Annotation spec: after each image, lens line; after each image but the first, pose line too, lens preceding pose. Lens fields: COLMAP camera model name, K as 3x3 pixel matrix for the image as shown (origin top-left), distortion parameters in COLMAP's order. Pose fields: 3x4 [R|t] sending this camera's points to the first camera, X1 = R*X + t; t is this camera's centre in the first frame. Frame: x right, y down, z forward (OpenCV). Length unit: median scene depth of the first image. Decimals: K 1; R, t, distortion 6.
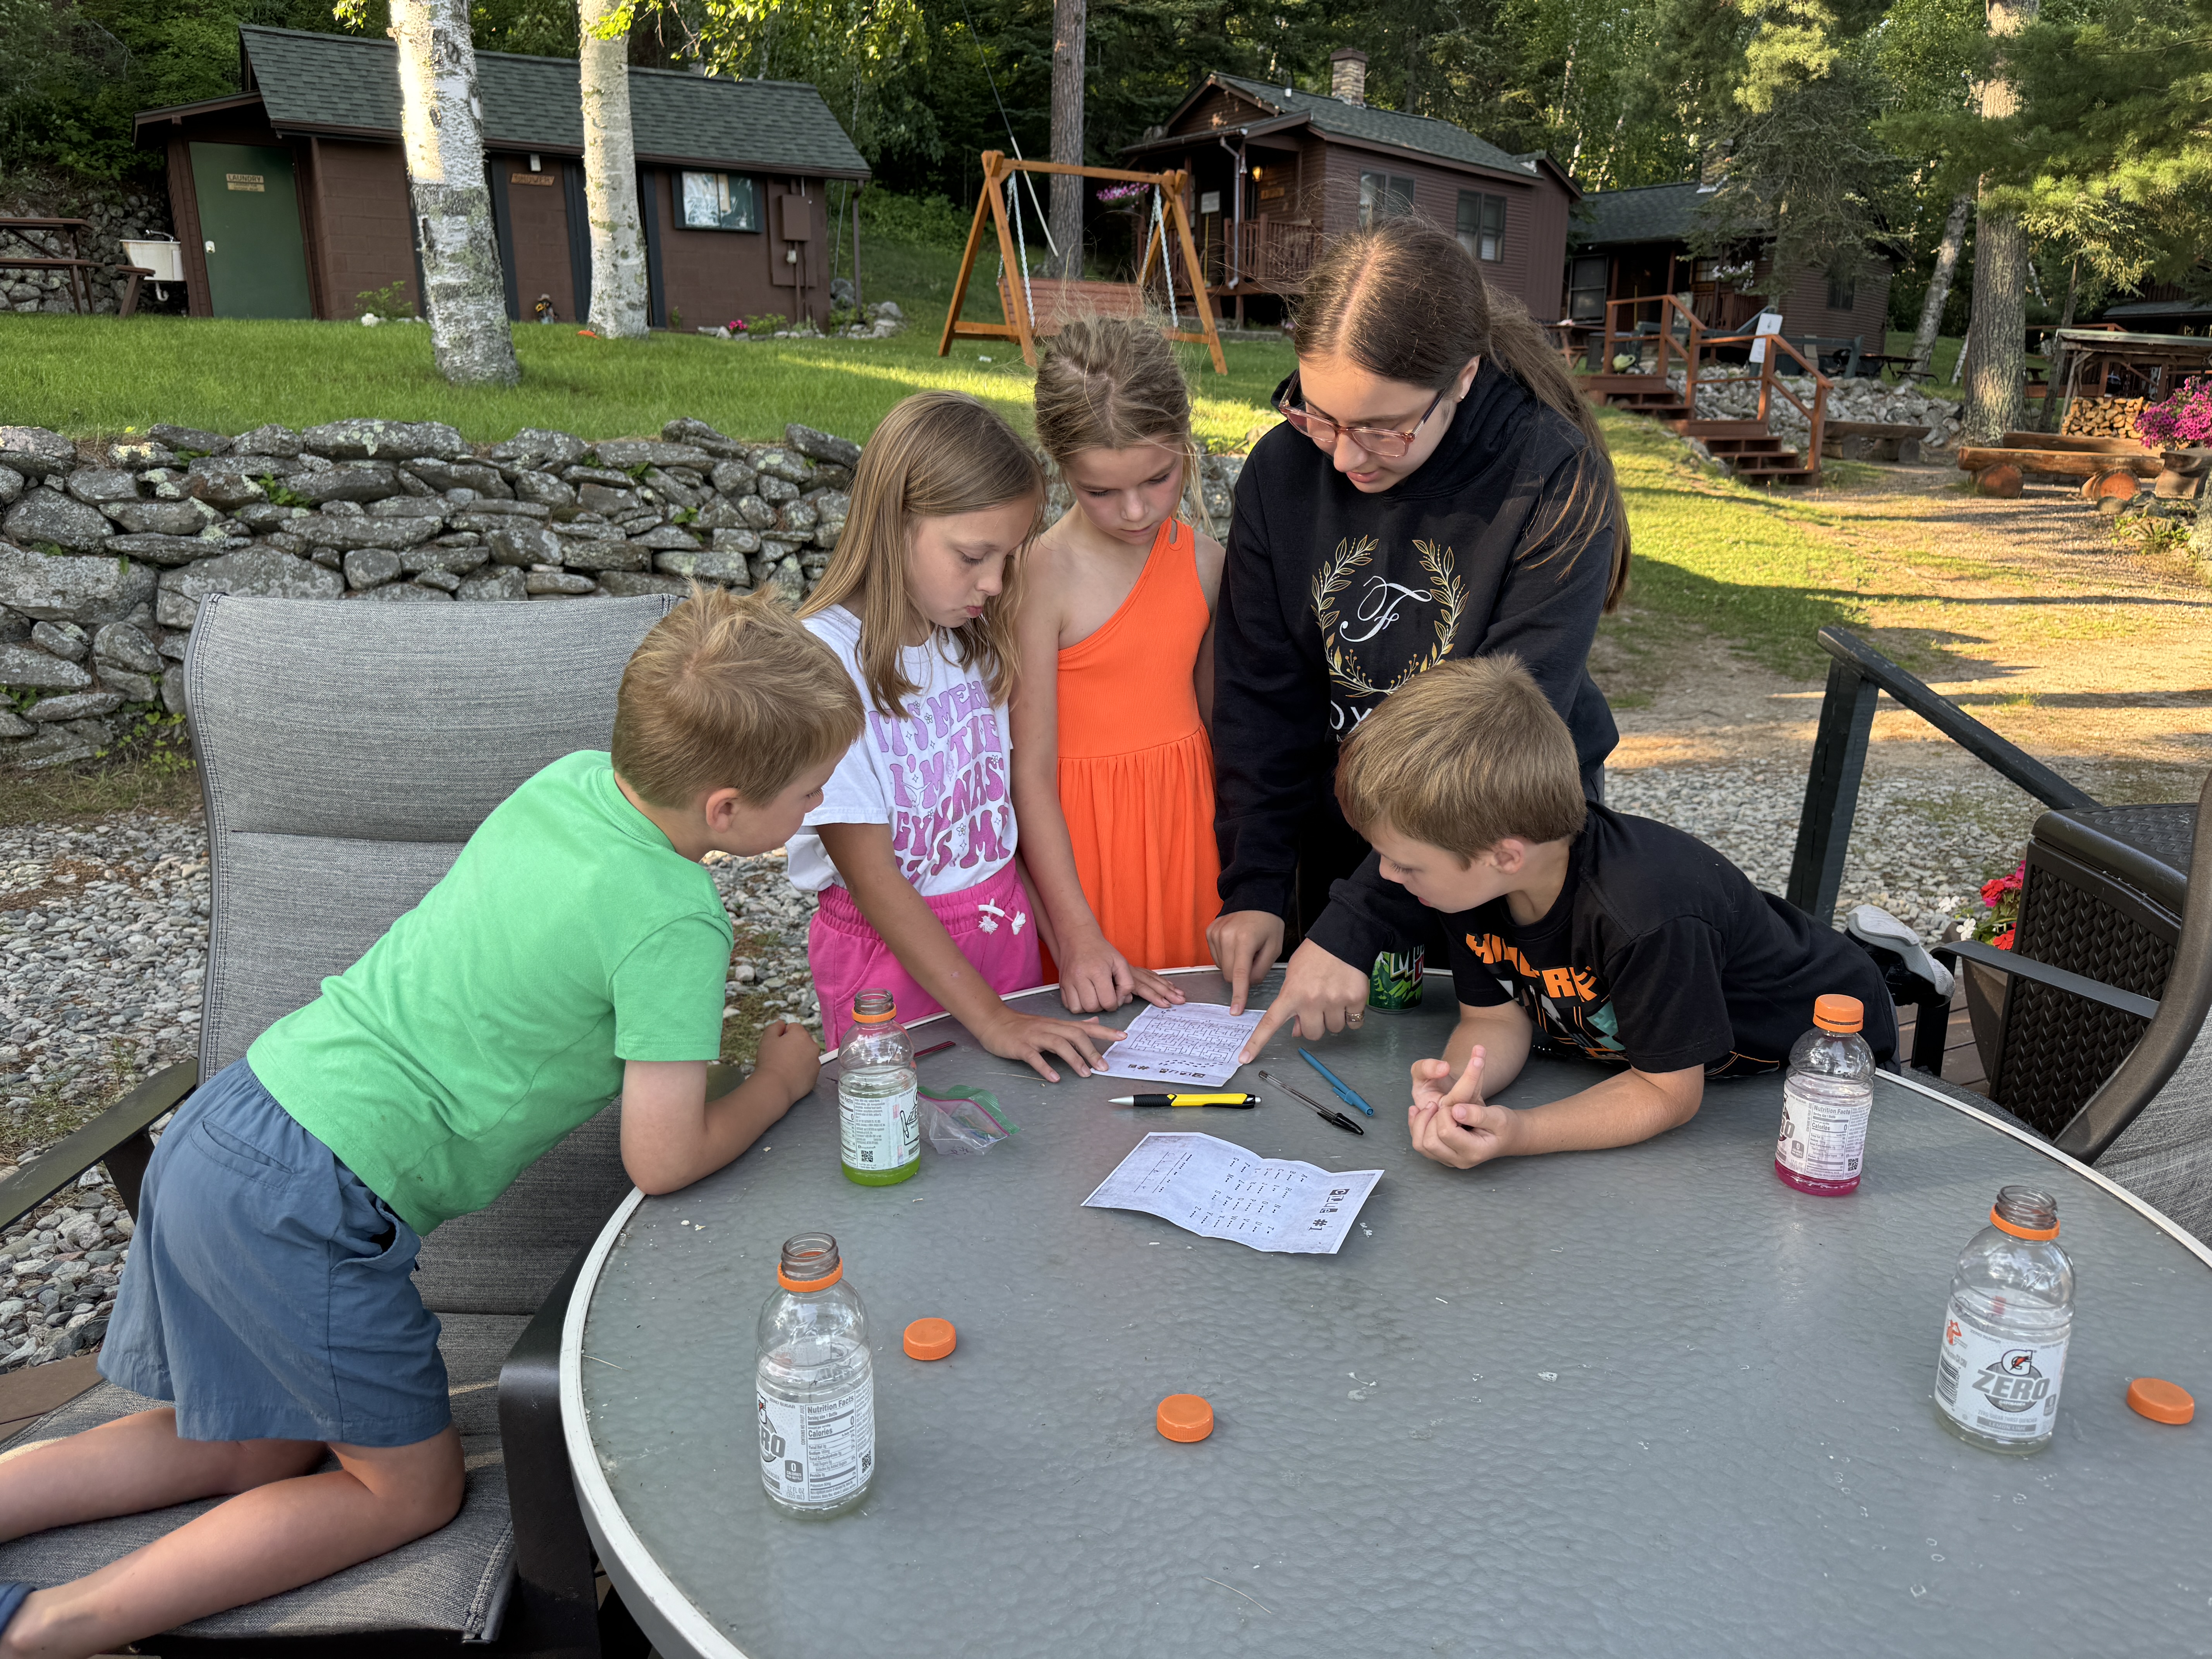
lens RADIAL K [[1559.3, 0, 1106.0], [0, 1559.3, 829.5], [0, 0, 1]] dist [0.049696, -0.076085]
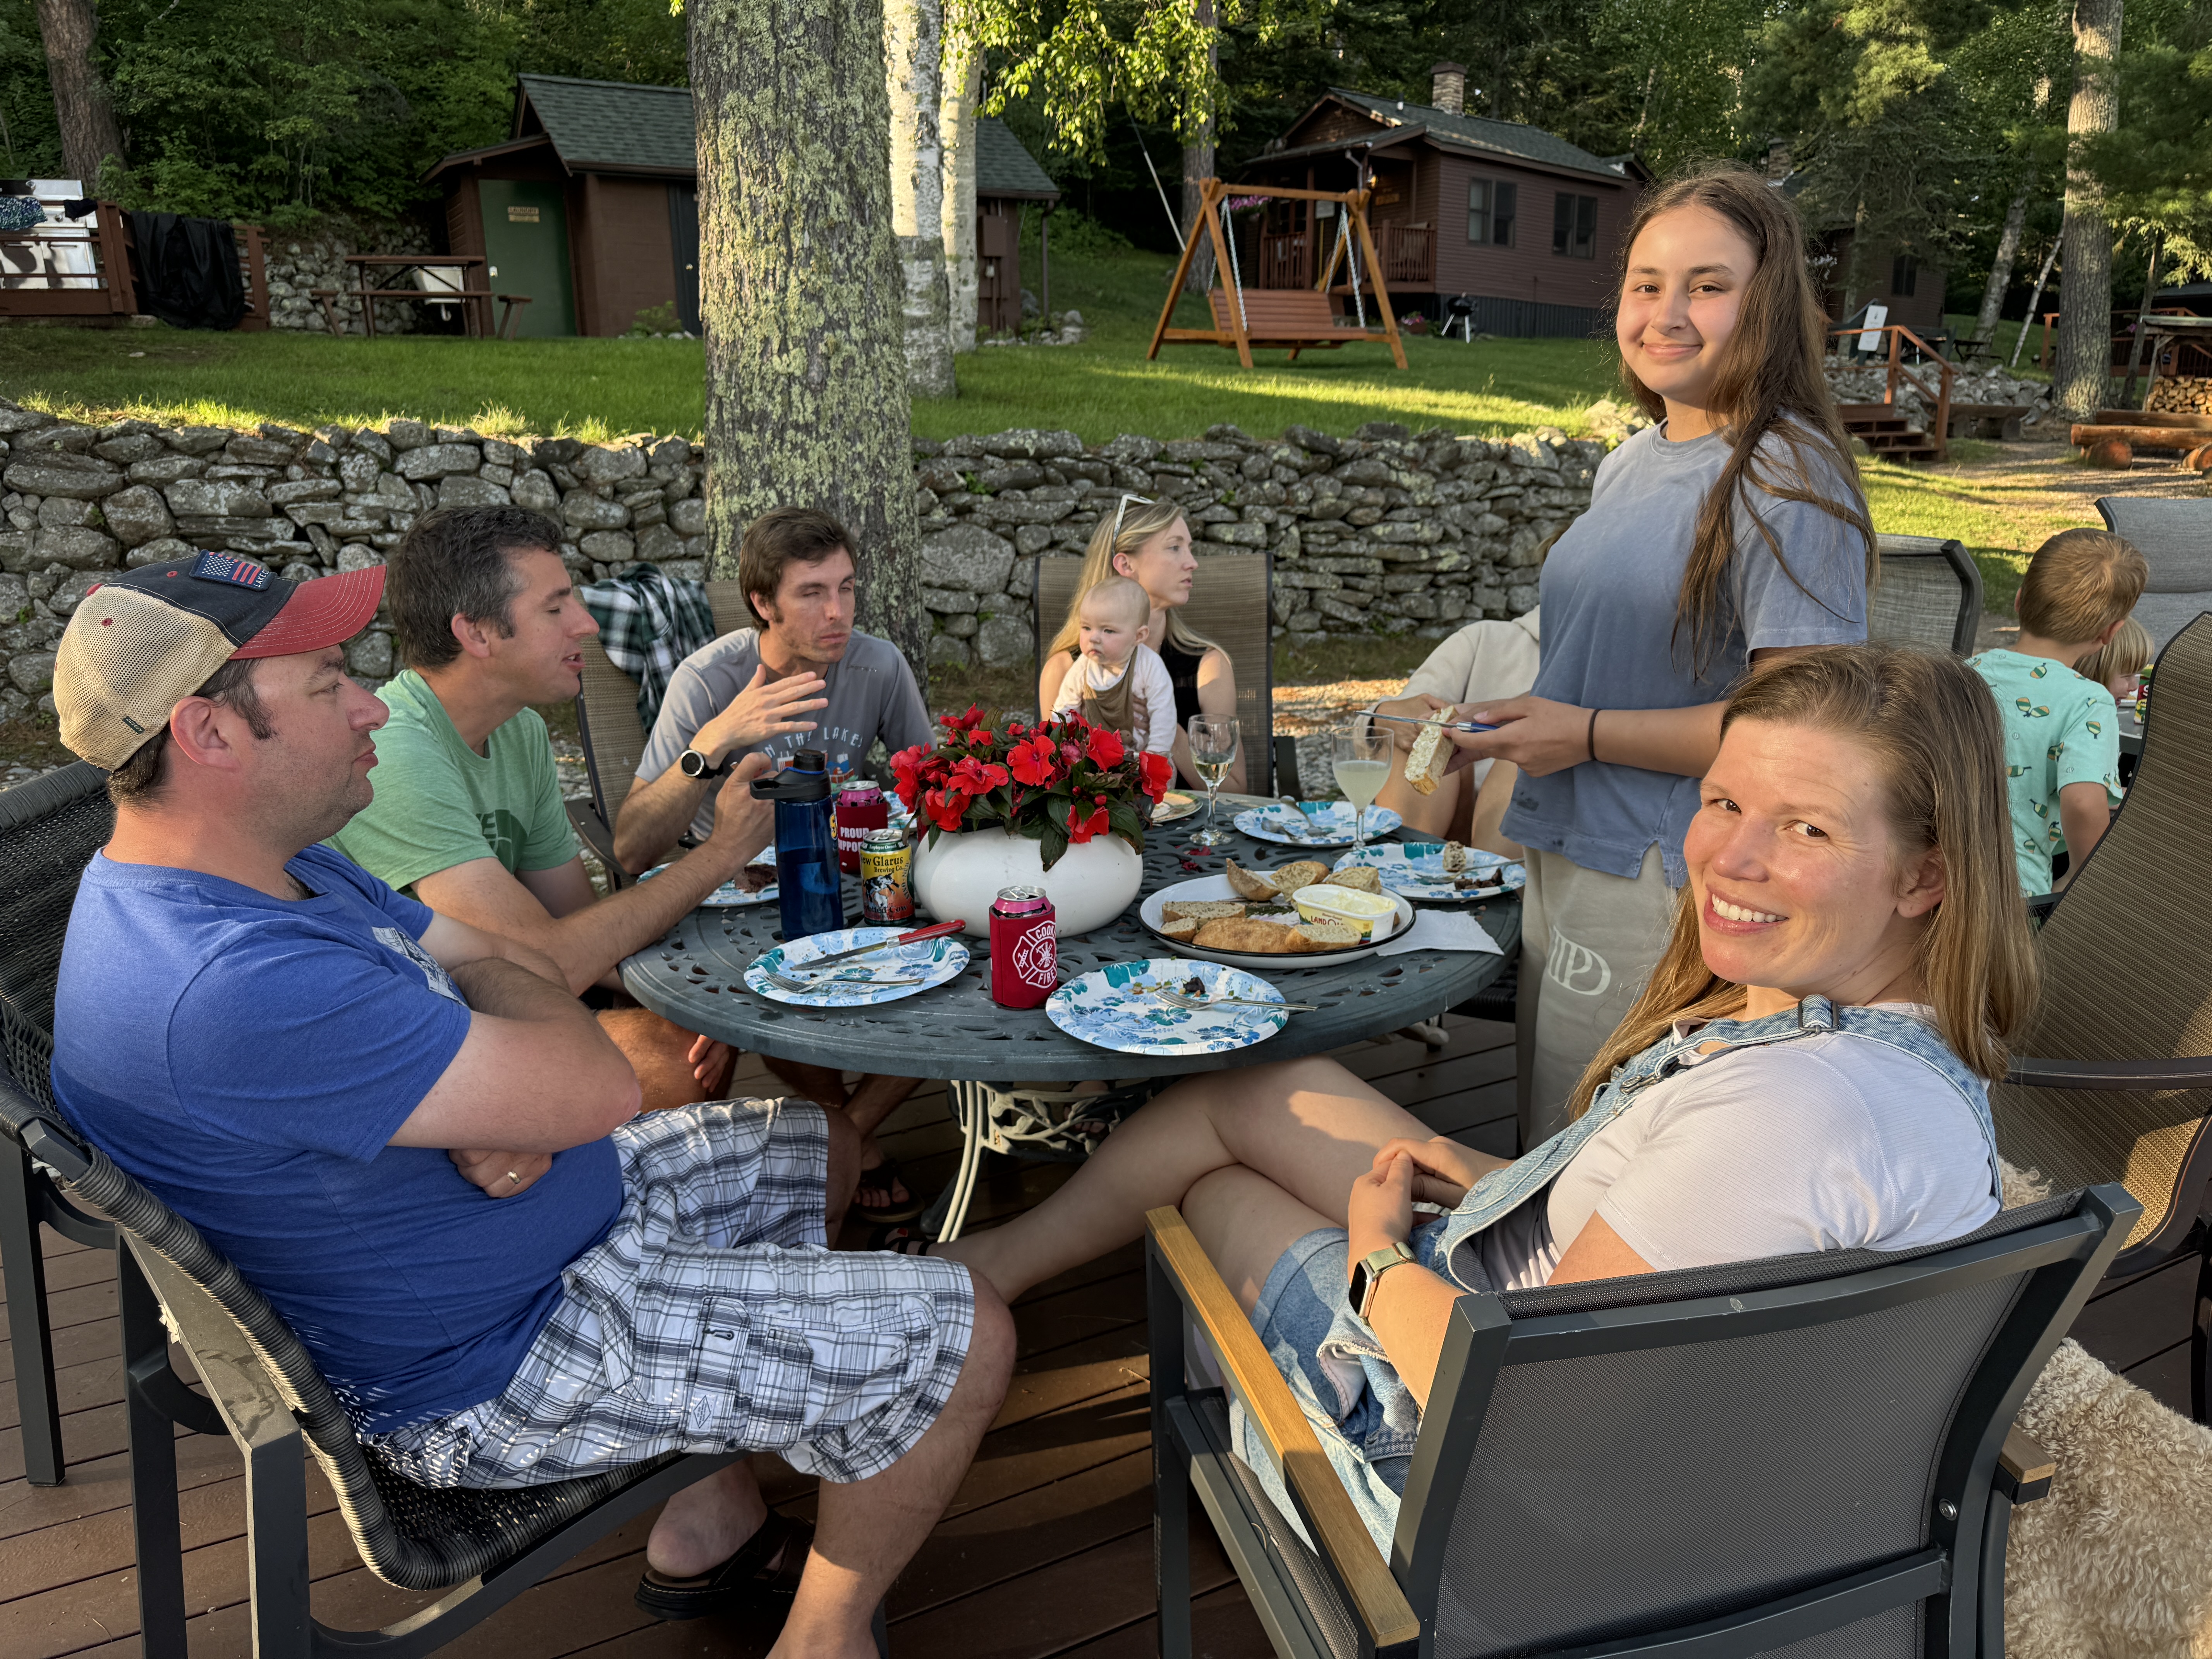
lens RADIAL K [[1535.0, 0, 1106.0], [0, 1535.0, 829.5], [0, 0, 1]] dist [0.043422, -0.059439]
pose [[0.999835, -0.014716, -0.010644, -0.143035], [0.014815, 0.999848, 0.009200, 0.026647], [0.010507, -0.009356, 0.999901, -0.119749]]
